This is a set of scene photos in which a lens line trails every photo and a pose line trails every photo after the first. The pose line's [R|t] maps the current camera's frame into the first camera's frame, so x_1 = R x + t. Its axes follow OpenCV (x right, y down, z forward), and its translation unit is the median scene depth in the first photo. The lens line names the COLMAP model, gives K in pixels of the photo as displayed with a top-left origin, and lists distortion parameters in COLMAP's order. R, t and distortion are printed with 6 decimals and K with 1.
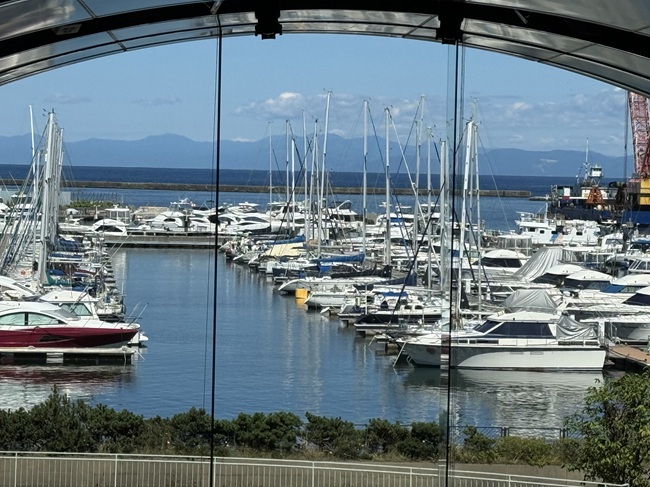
lens RADIAL K [[2199.1, 0, 325.0], [0, 2199.1, 243.5], [0, 0, 1]] dist [0.052774, 0.359462]
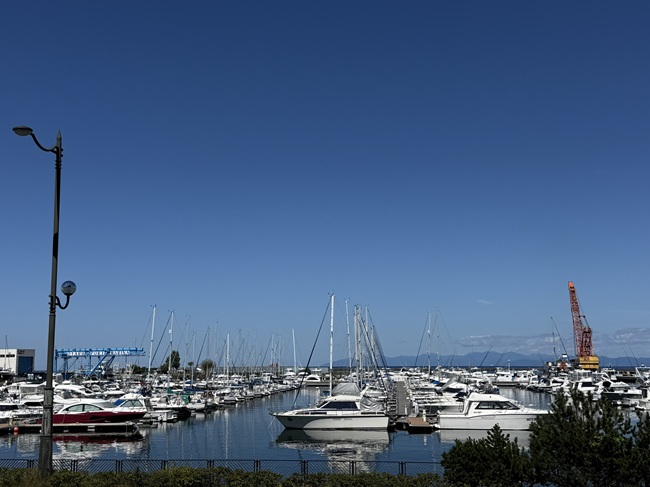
lens RADIAL K [[820.0, 0, 325.0], [0, 820.0, 243.5], [0, 0, 1]] dist [0.131190, -0.018306]
pose [[0.980428, -0.059482, -0.187679, 0.208508], [0.024271, 0.982514, -0.184602, 0.032710], [0.195377, 0.176433, 0.964727, 0.329589]]
